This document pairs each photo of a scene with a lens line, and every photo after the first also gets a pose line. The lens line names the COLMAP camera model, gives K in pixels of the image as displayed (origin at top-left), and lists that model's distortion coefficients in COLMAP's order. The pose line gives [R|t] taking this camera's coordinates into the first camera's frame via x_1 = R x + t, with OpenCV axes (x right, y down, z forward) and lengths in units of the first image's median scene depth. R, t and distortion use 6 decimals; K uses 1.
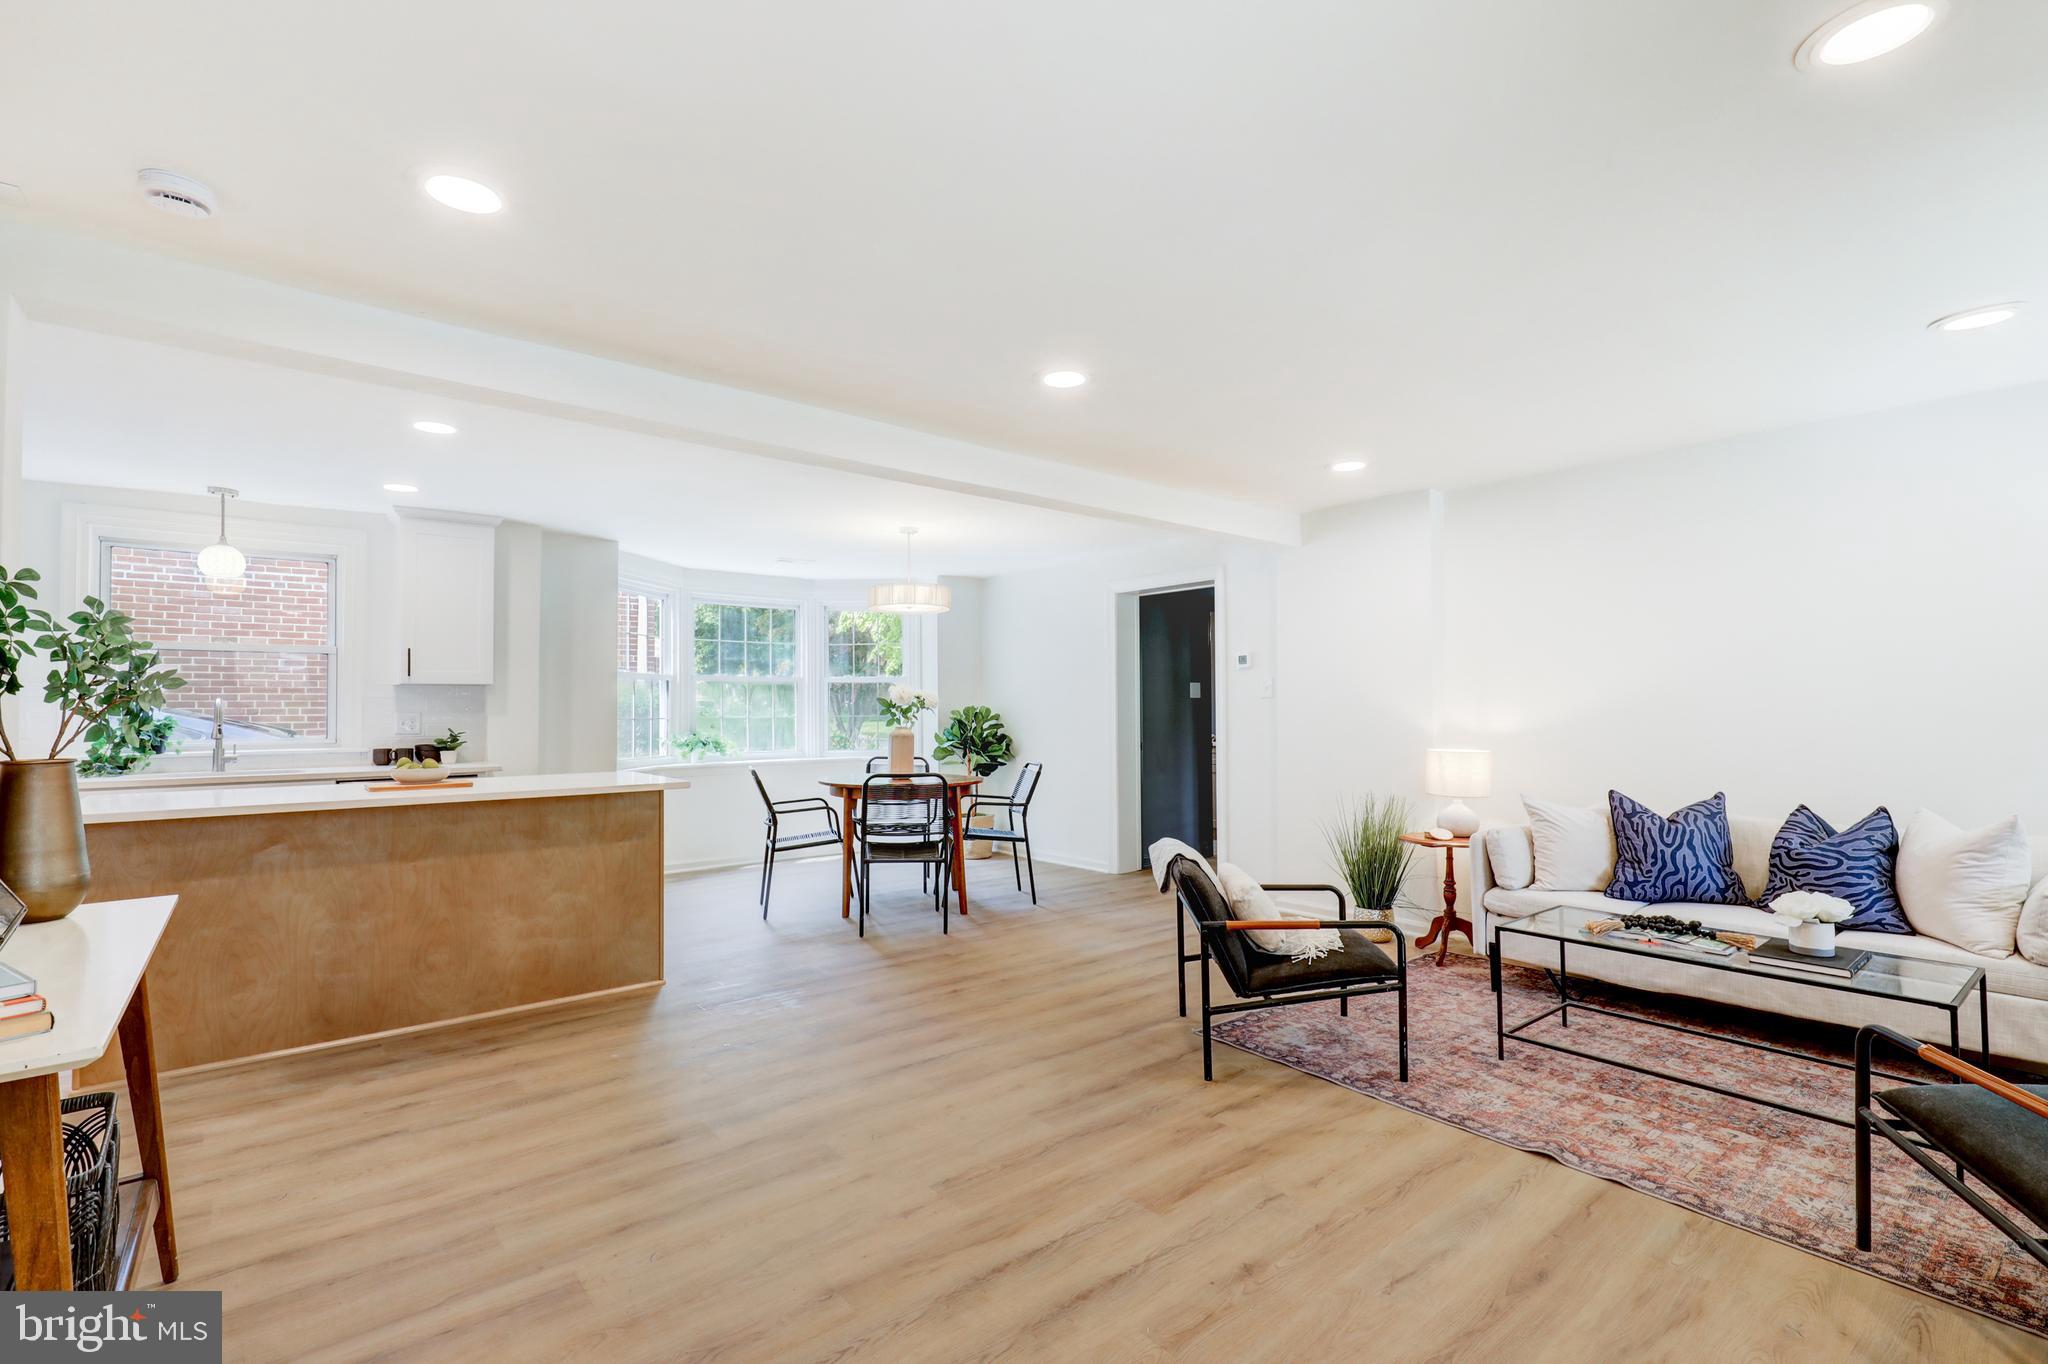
lens RADIAL K [[935.0, 0, 1024.1], [0, 935.0, 697.3], [0, 0, 1]] dist [0.003027, -0.002405]
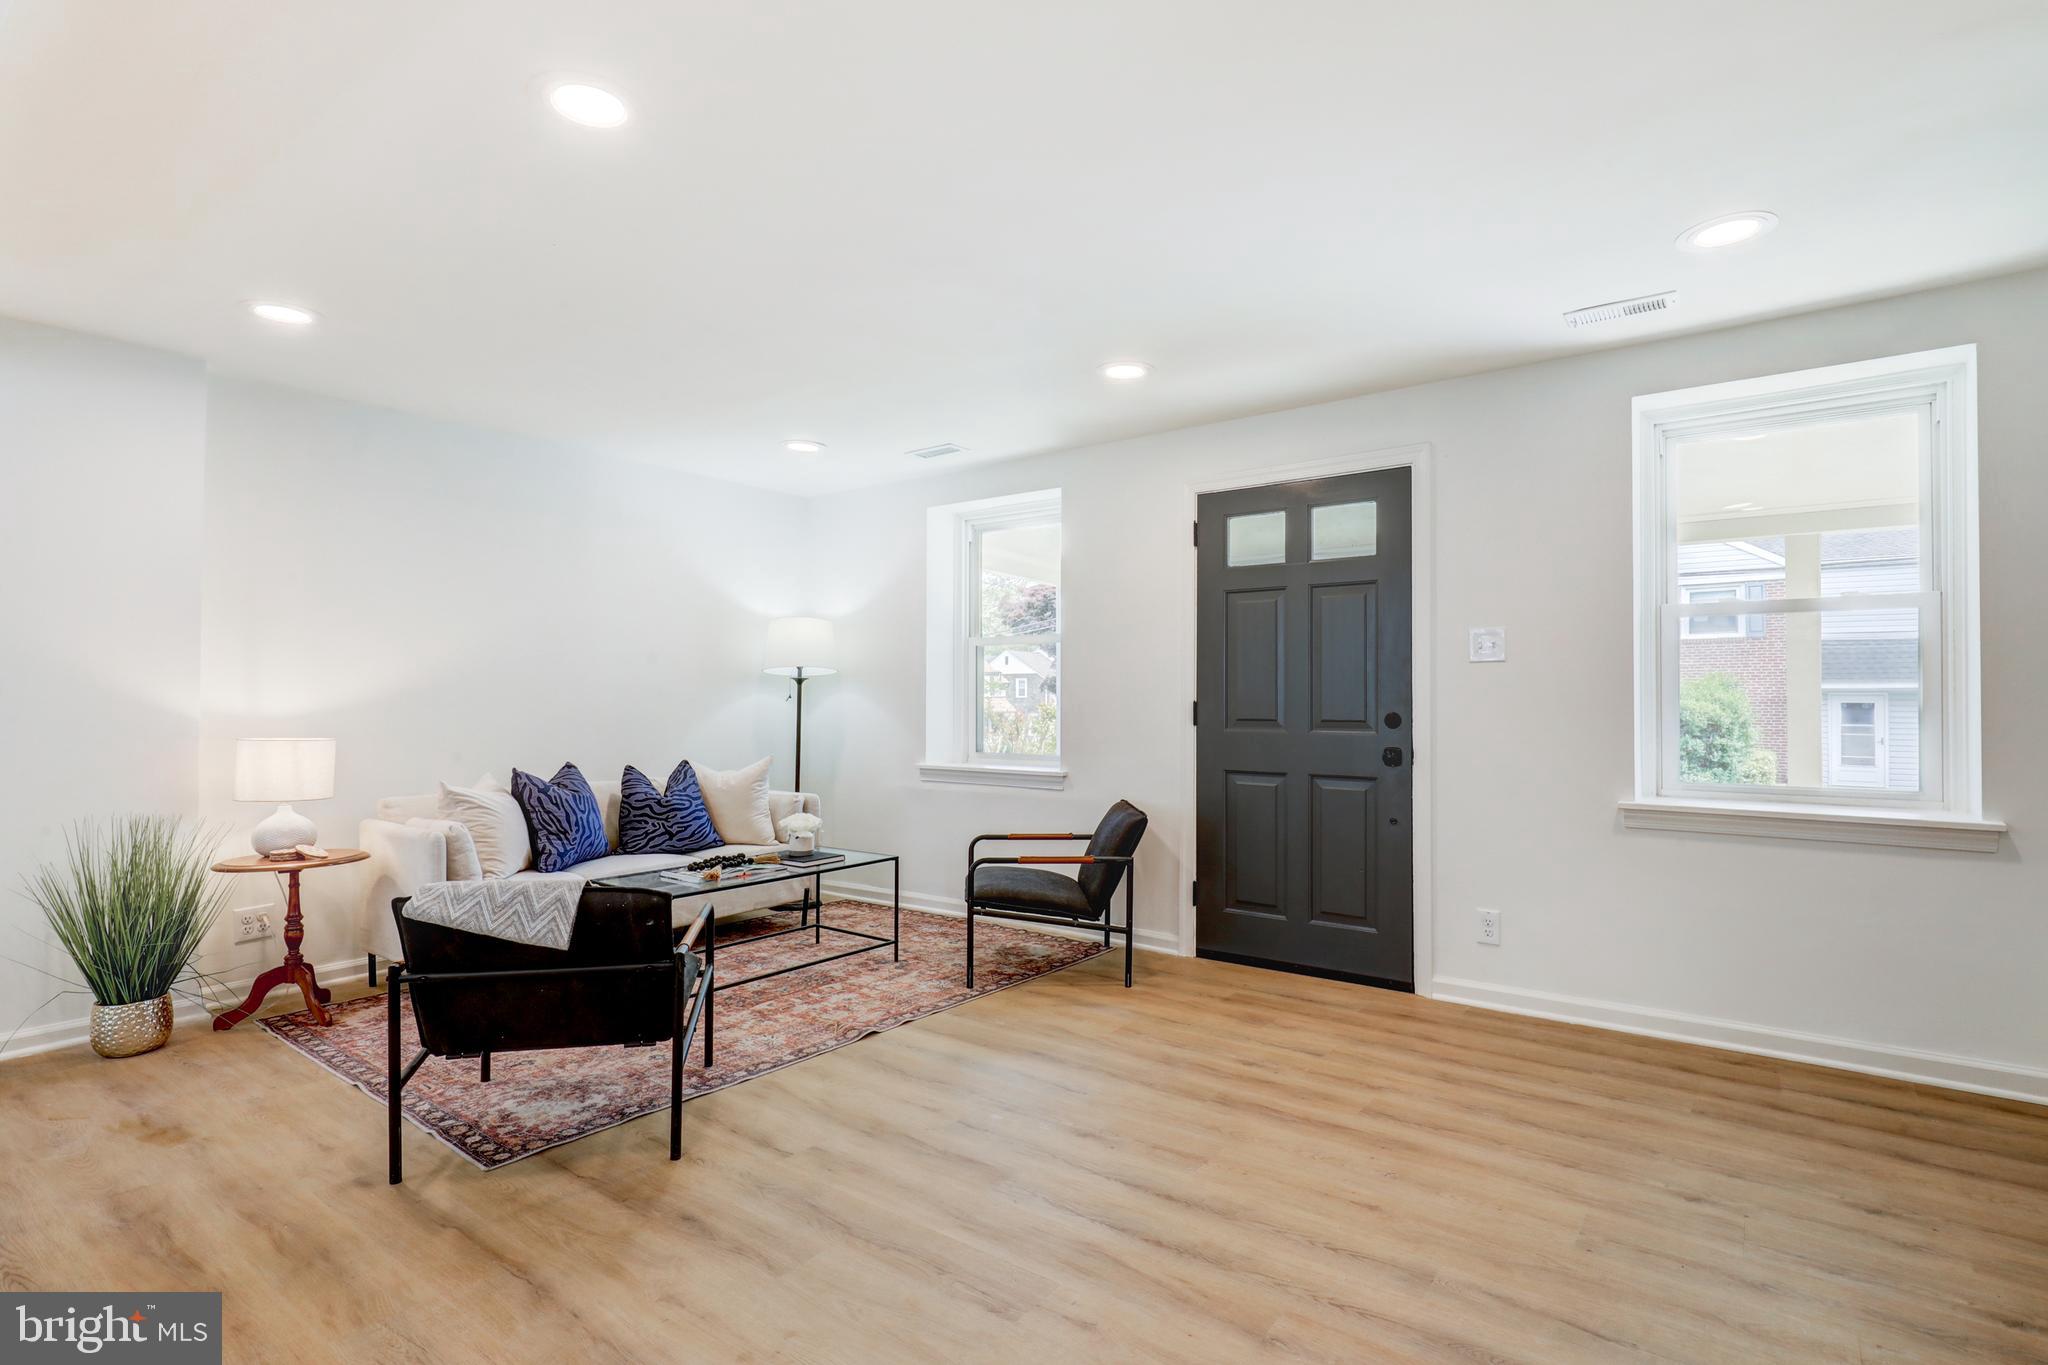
lens RADIAL K [[1007.2, 0, 1014.6], [0, 1007.2, 682.9], [0, 0, 1]] dist [0.002170, 0.000051]
pose [[-0.228077, 0.021340, 0.973409, -0.504608], [-0.009689, 0.999661, -0.024186, 0.027204], [-0.973595, -0.014948, -0.227793, 0.686414]]
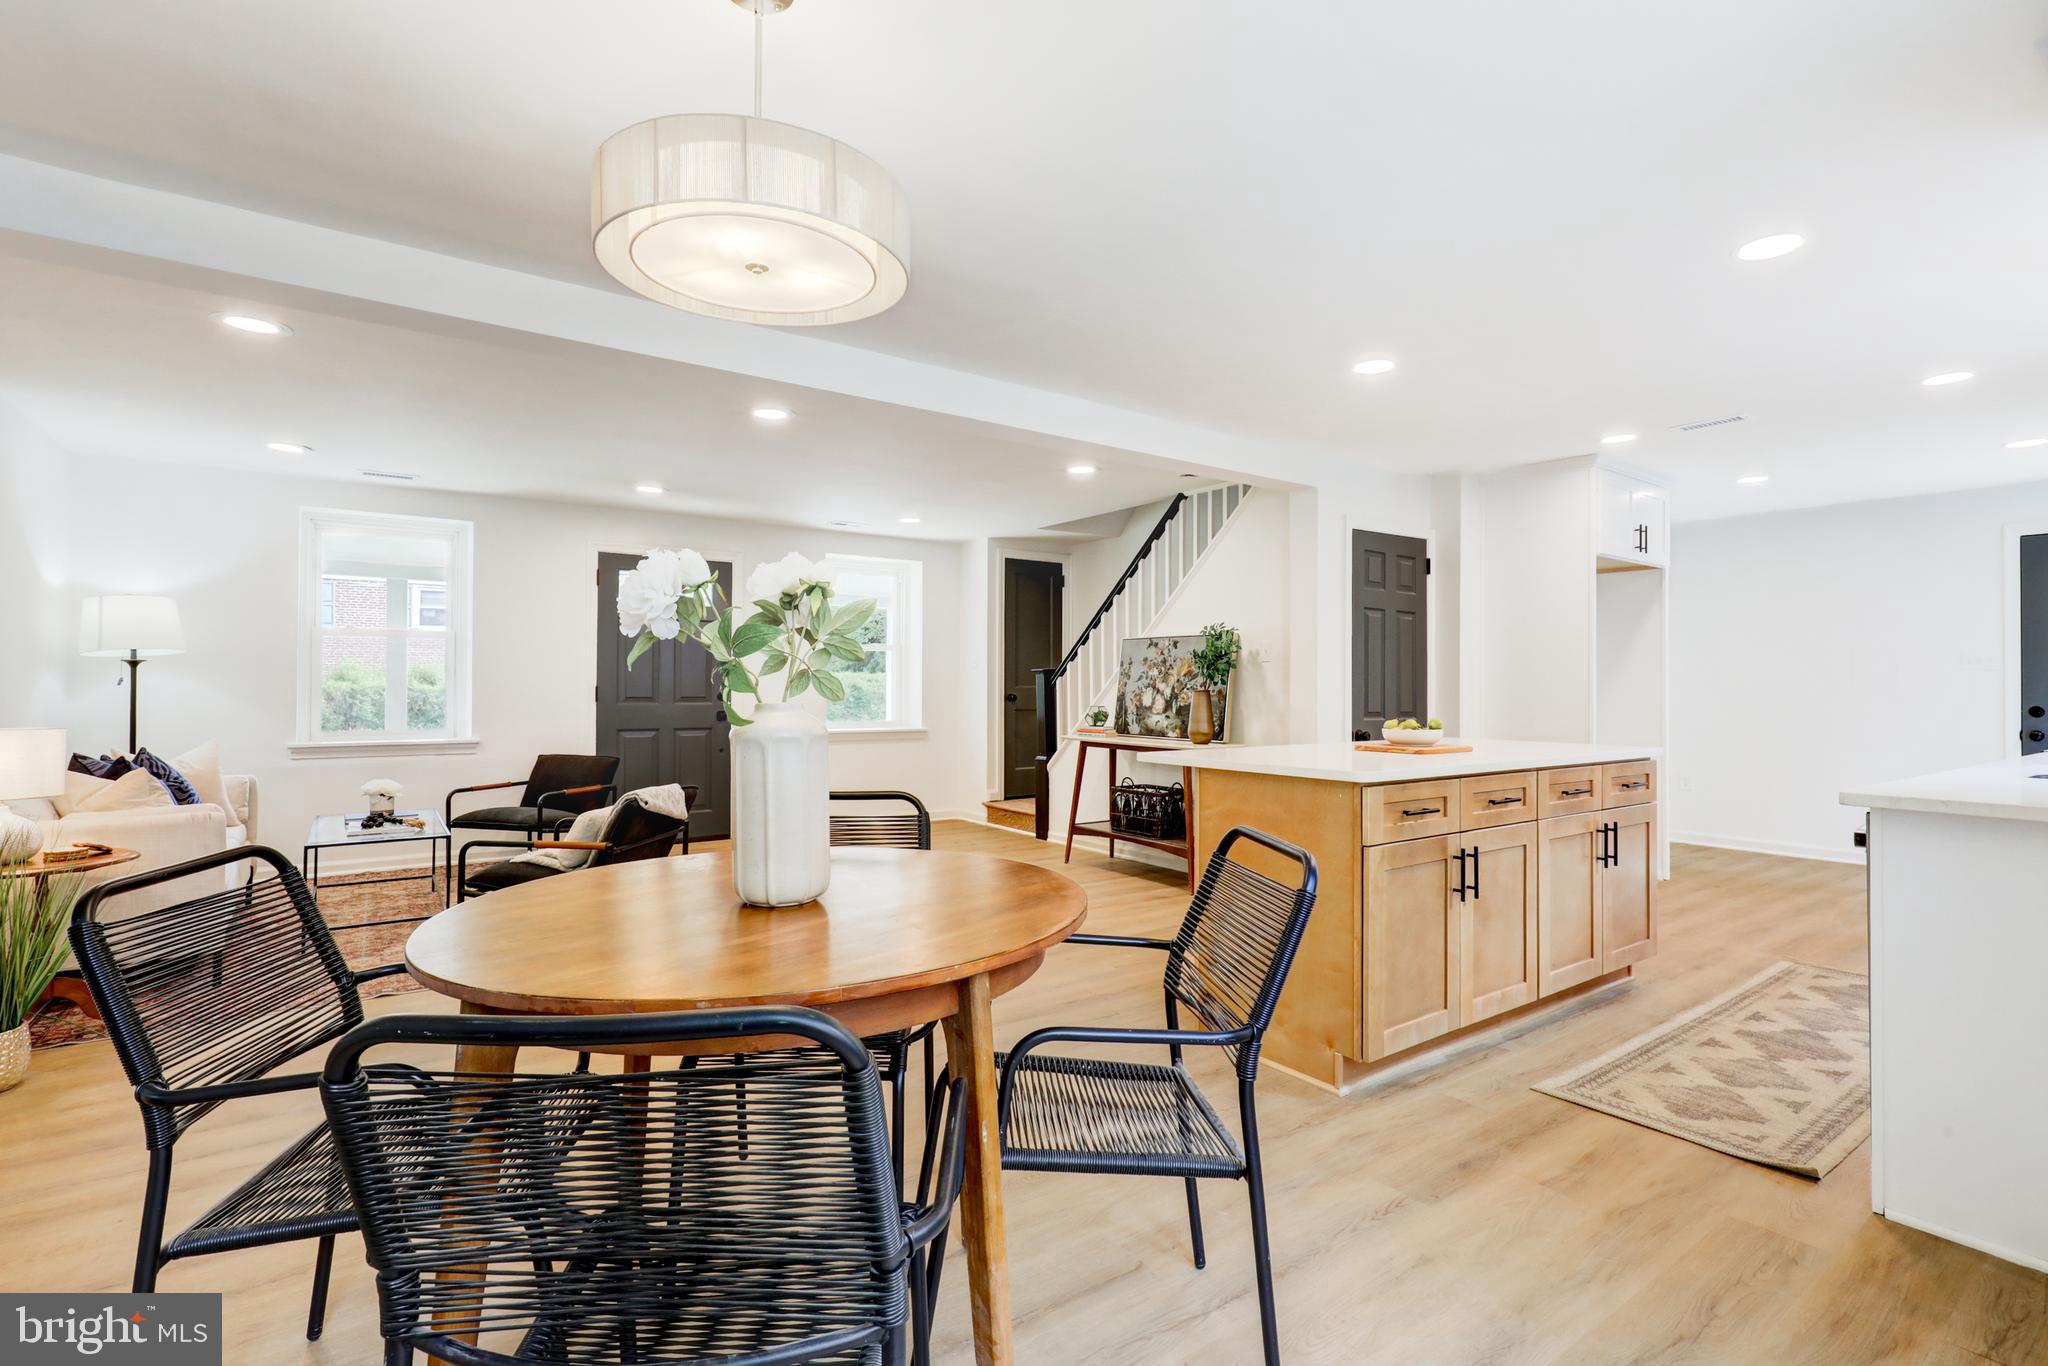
lens RADIAL K [[935.0, 0, 1027.2], [0, 935.0, 693.3], [0, 0, 1]] dist [0.003027, -0.002405]
pose [[-0.998156, 0.002897, 0.060638, -0.302269], [0.002524, 0.999977, -0.006225, 0.041983], [-0.060654, -0.006060, -0.998140, 1.766678]]
